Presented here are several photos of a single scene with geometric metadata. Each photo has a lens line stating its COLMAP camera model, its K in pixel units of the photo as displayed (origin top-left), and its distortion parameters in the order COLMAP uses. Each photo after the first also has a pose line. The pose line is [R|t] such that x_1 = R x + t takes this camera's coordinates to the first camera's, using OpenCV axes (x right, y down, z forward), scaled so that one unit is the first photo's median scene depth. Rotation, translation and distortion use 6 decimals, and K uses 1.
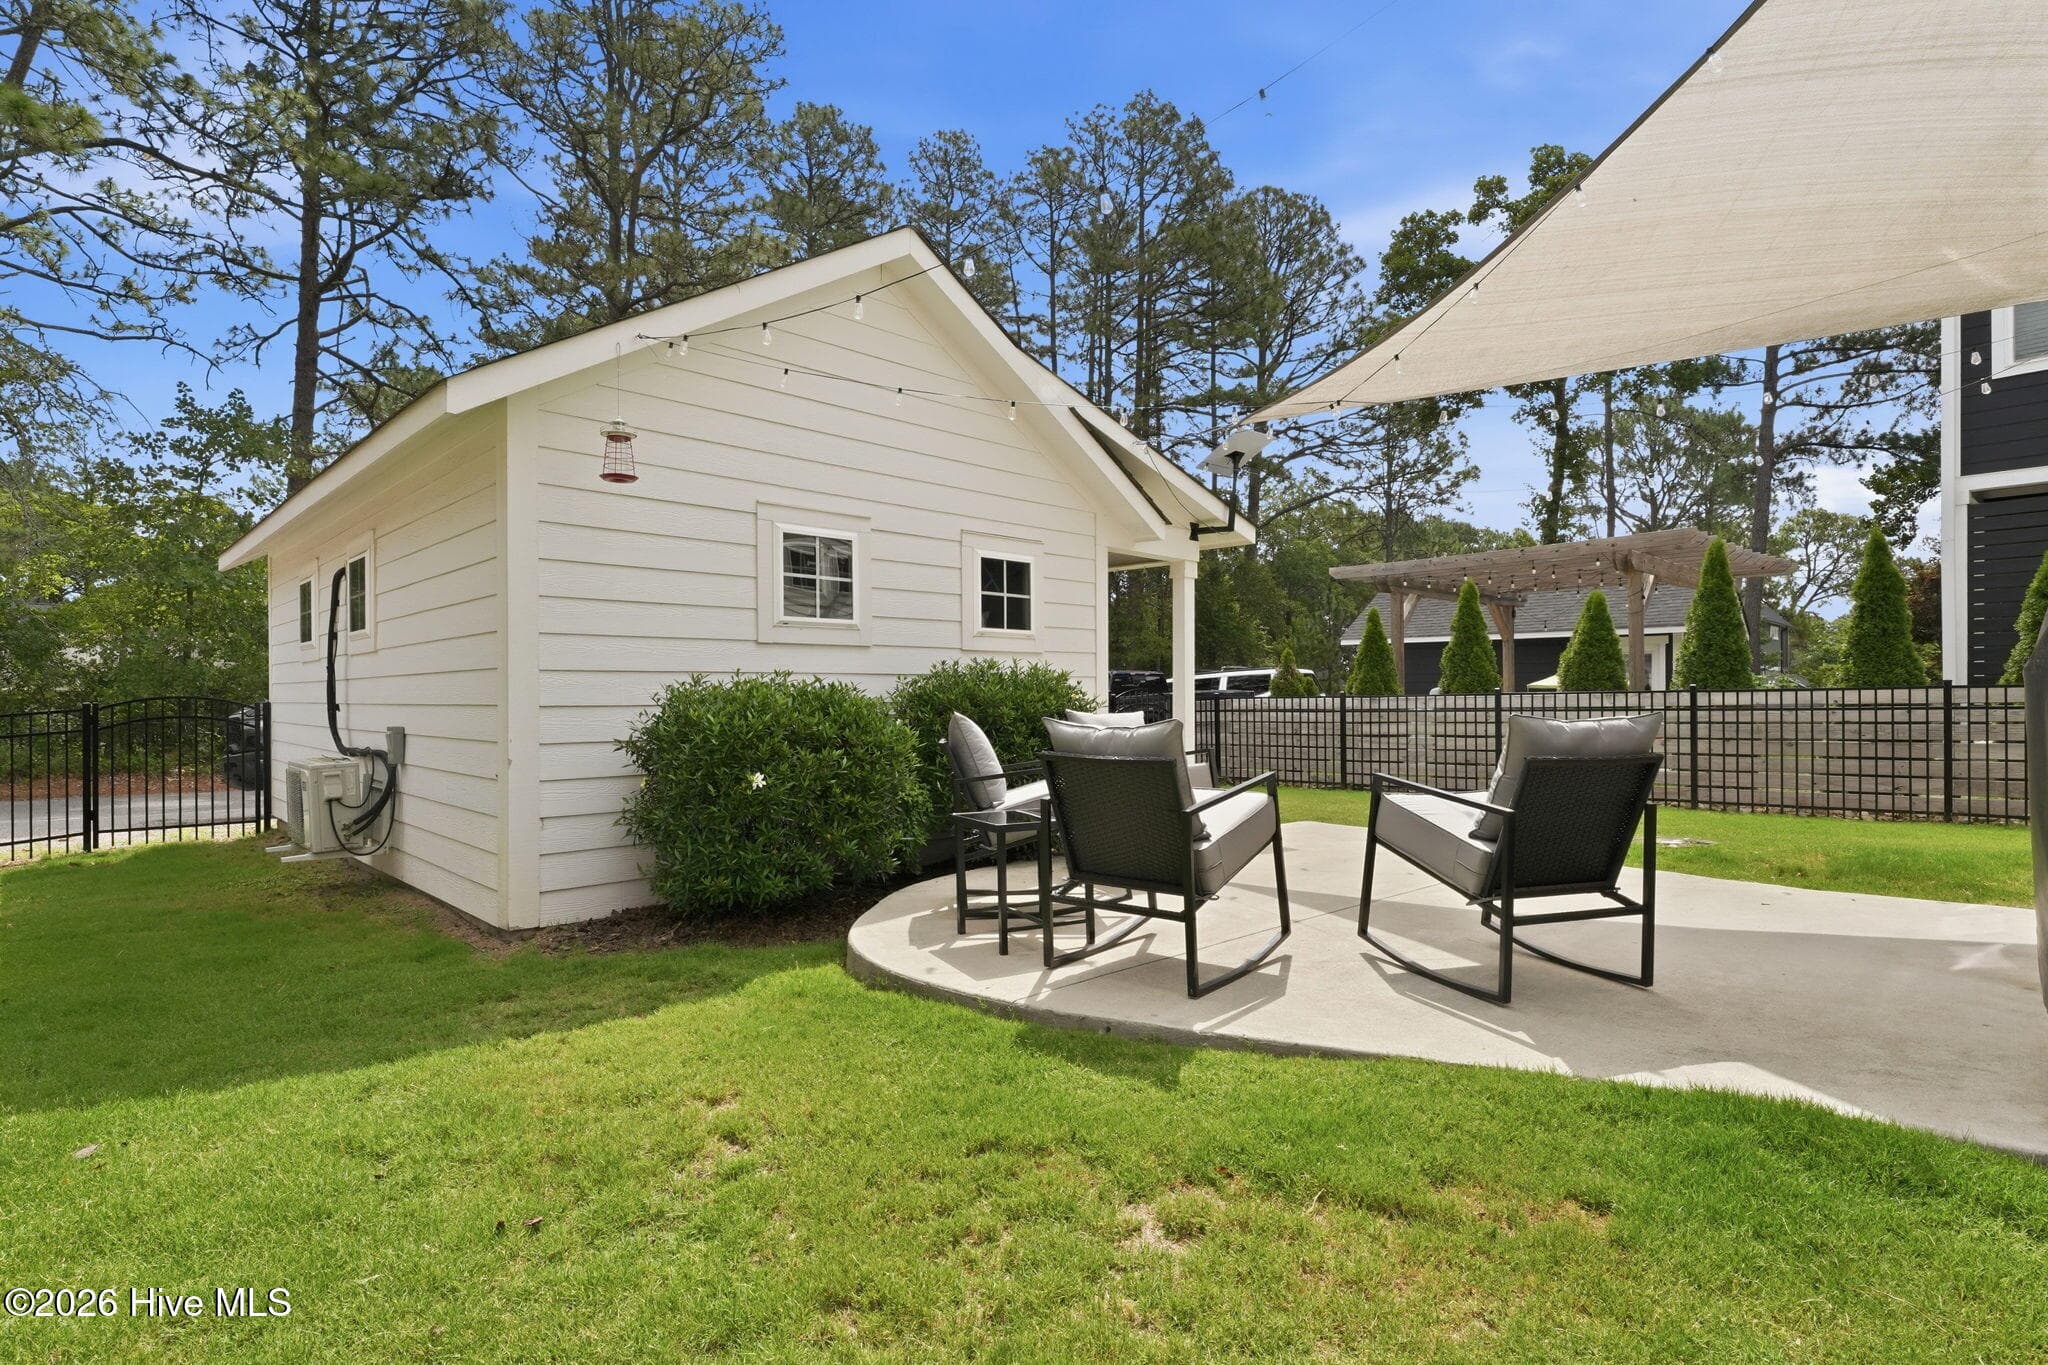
lens RADIAL K [[997.6, 0, 1028.4], [0, 997.6, 696.6], [0, 0, 1]] dist [-0.006225, -0.000194]
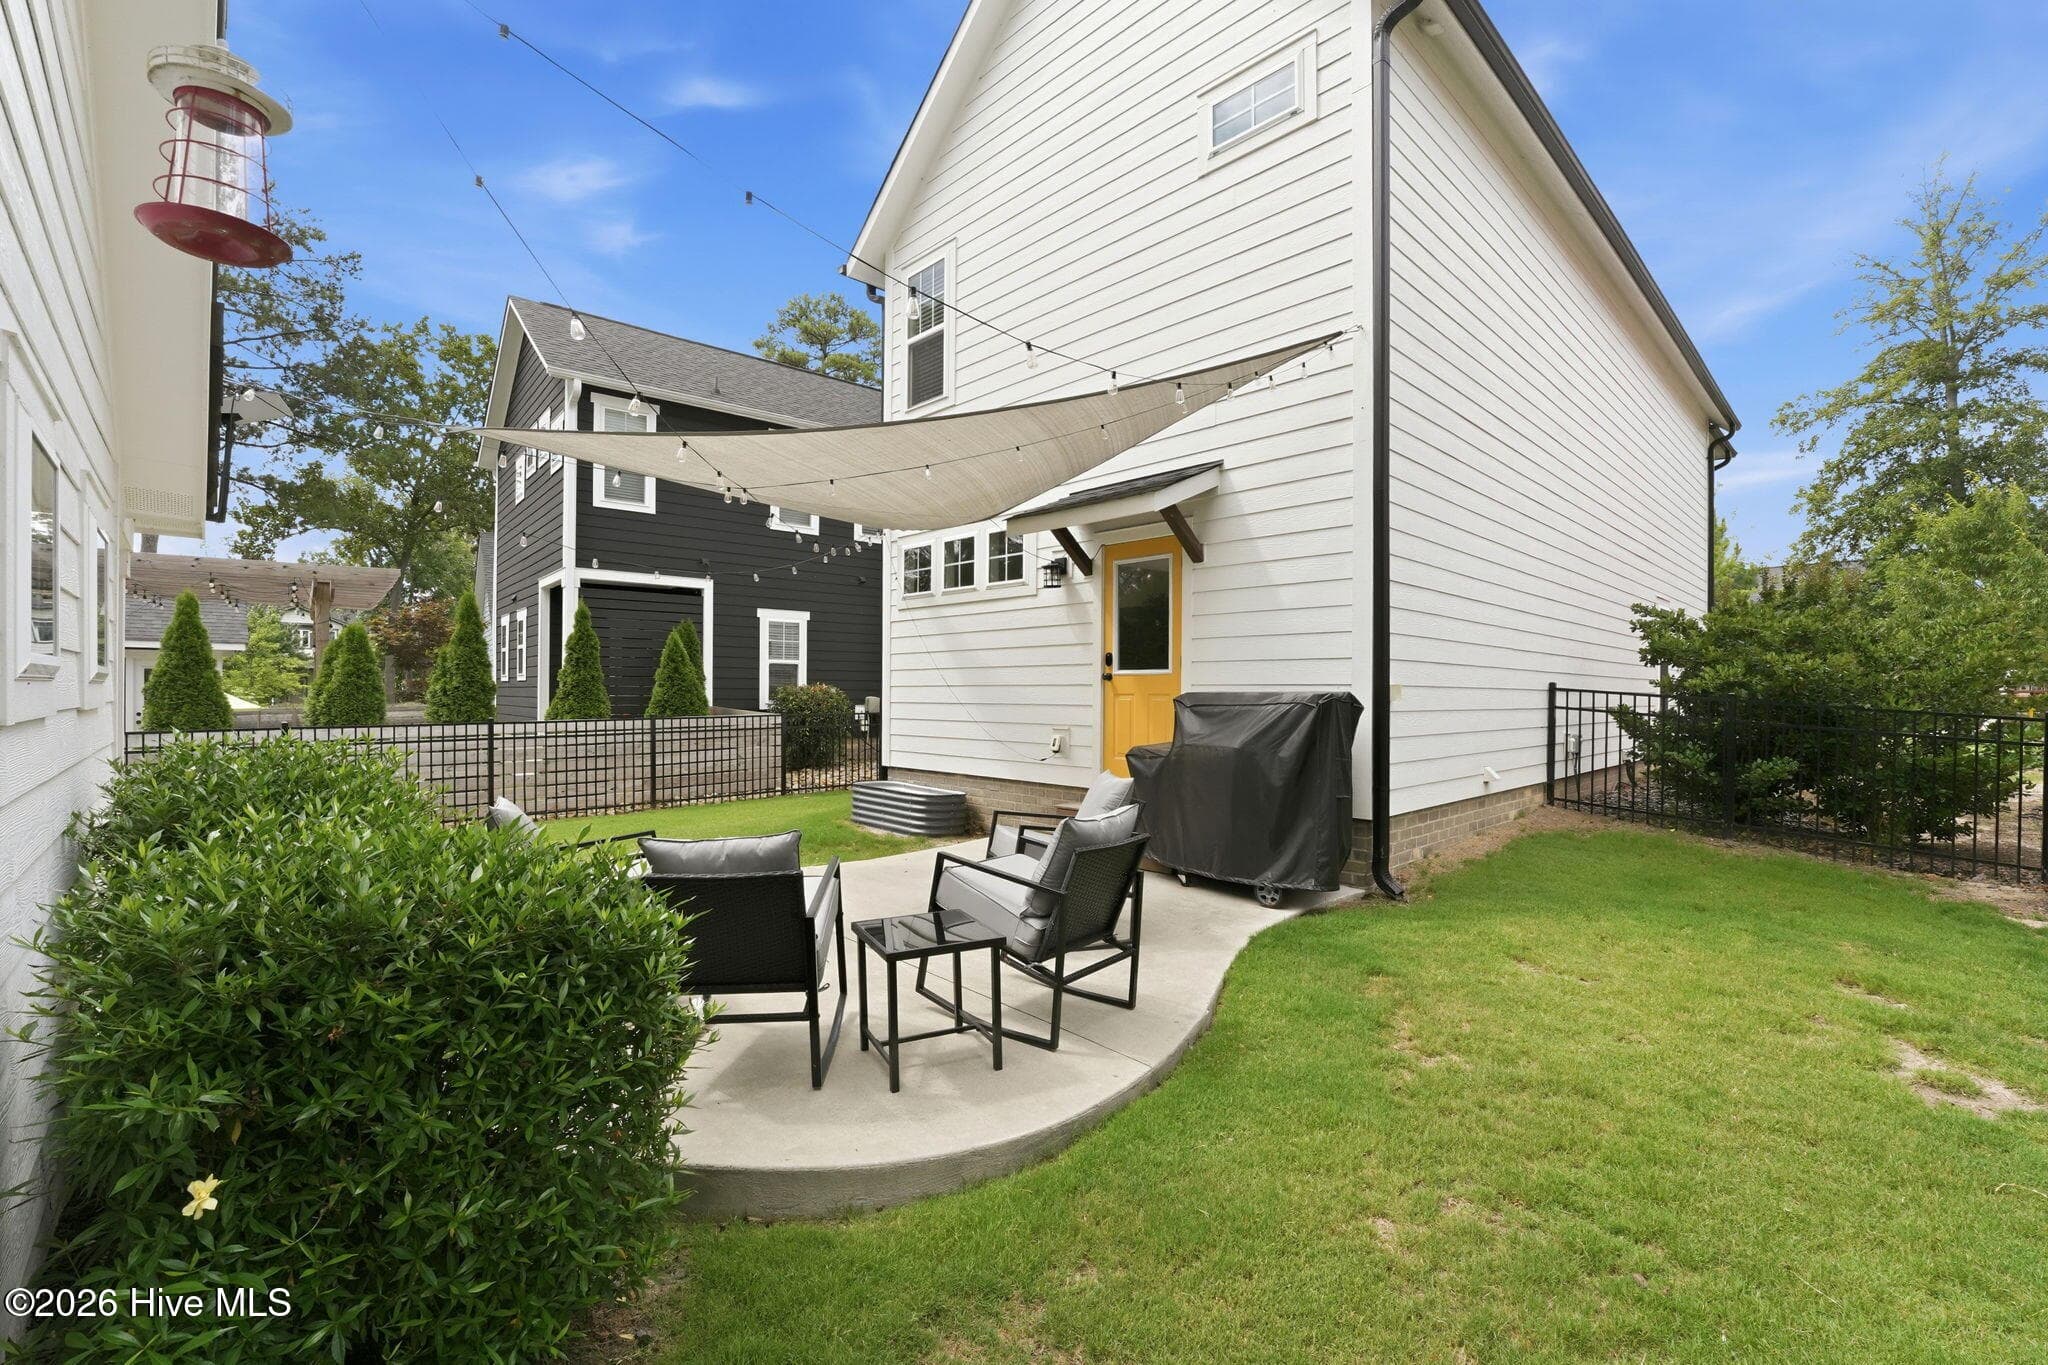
lens RADIAL K [[849.5, 0, 1024.0], [0, 849.5, 682.5], [0, 0, 1]] dist [-0.018280, -0.000108]
pose [[0.021015, 0.026673, 0.999423, -0.220186], [-0.010365, 0.999596, -0.026459, -0.022408], [-0.999725, -0.009803, 0.021283, 0.254704]]
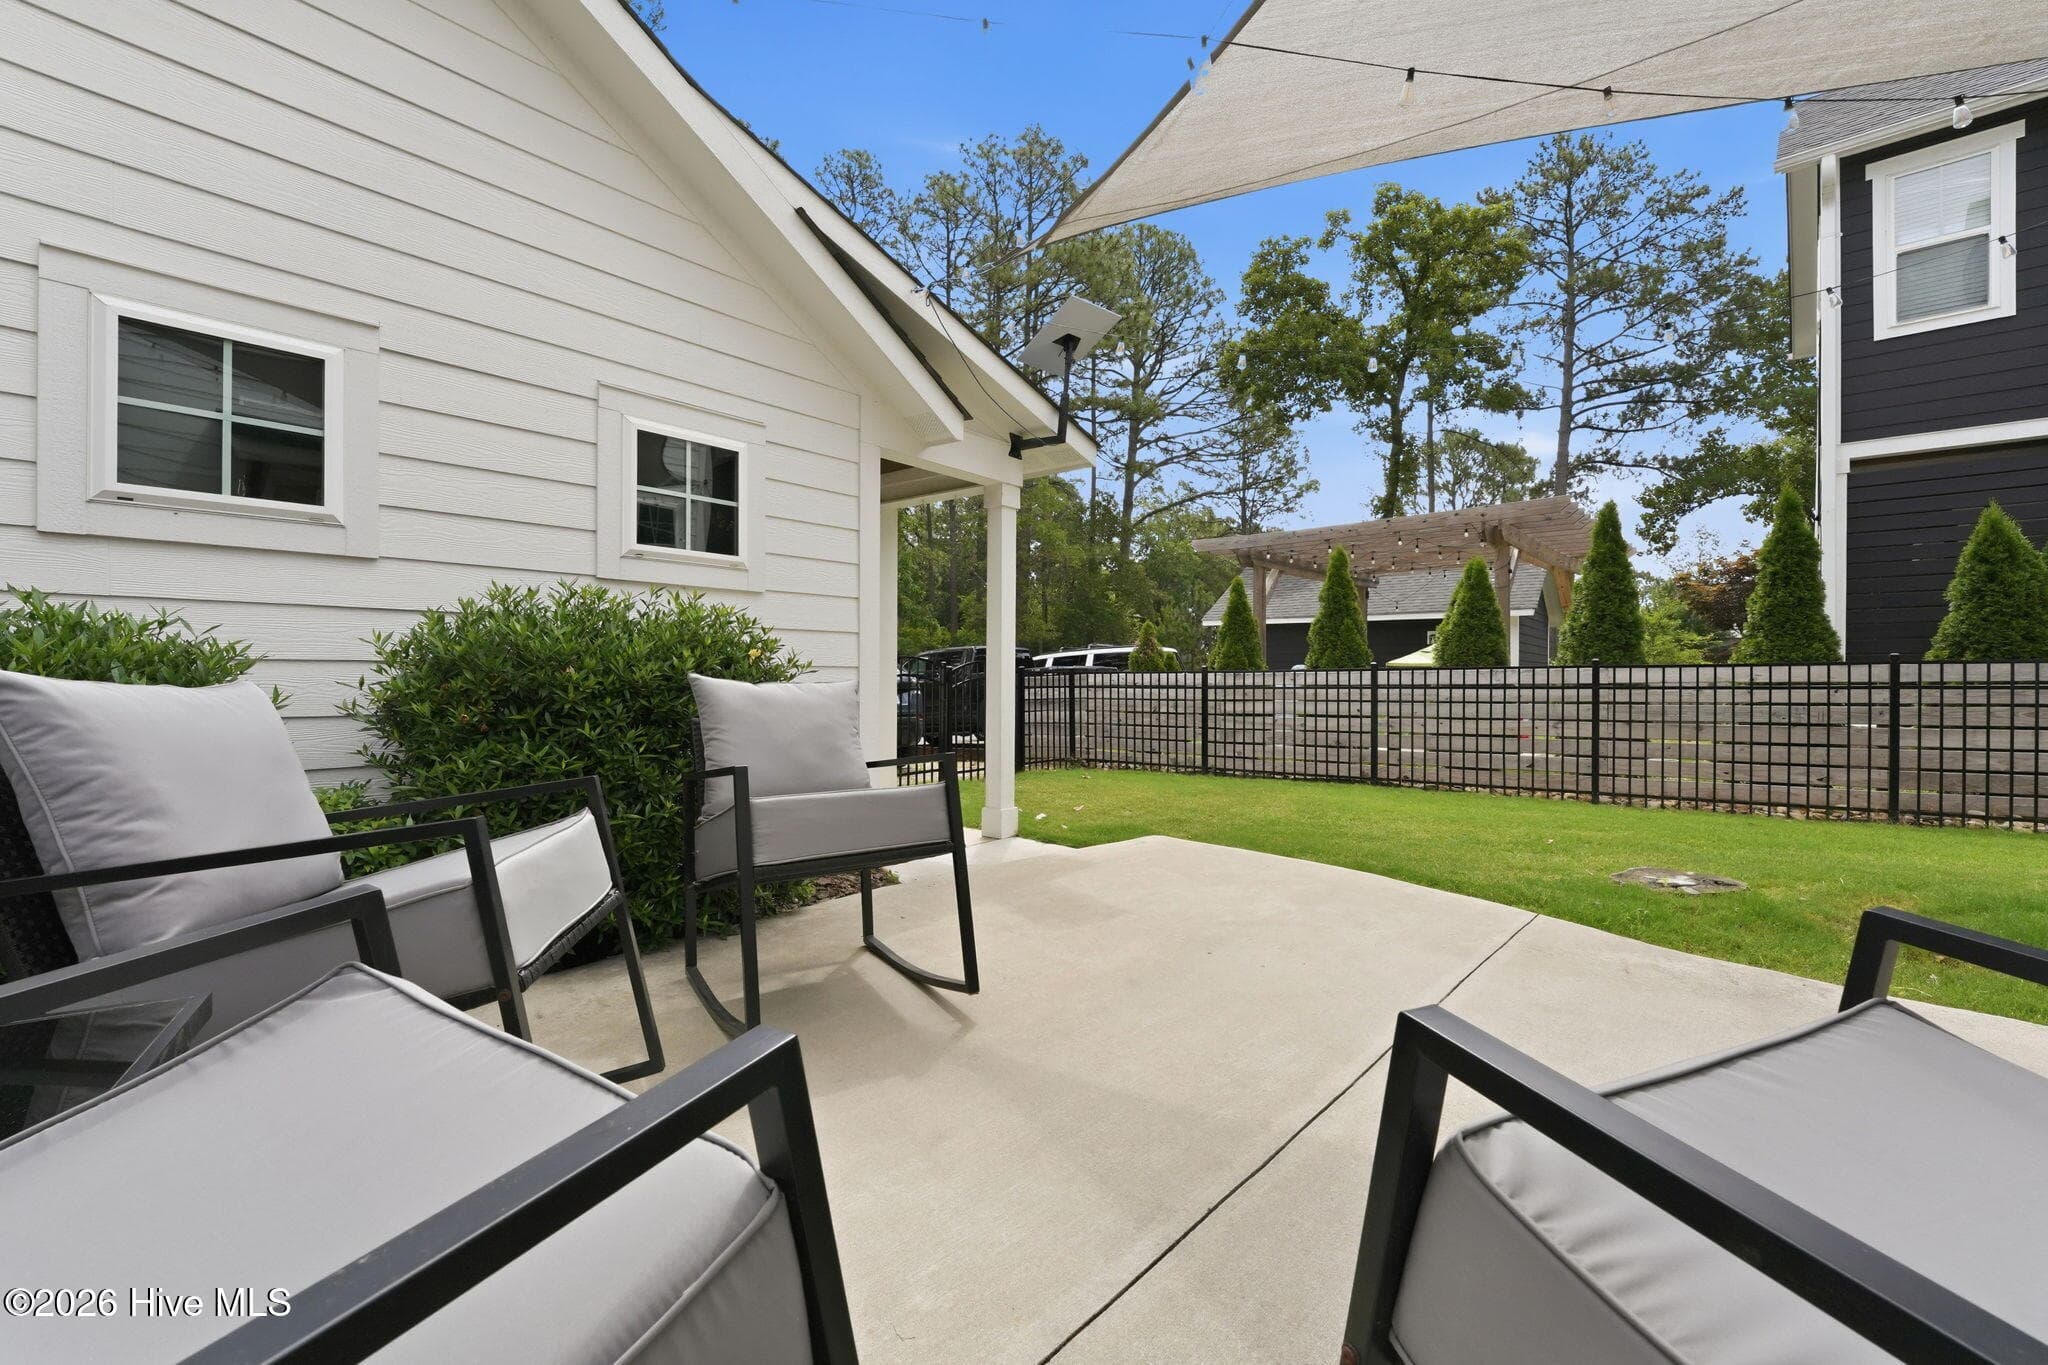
lens RADIAL K [[849.5, 0, 1024.0], [0, 849.5, 682.5], [0, 0, 1]] dist [-0.018280, -0.000108]
pose [[0.995221, 0.007497, 0.097364, 0.070266], [-0.008265, 0.999938, 0.007491, 0.005118], [-0.097302, -0.008259, 0.995221, 0.227015]]
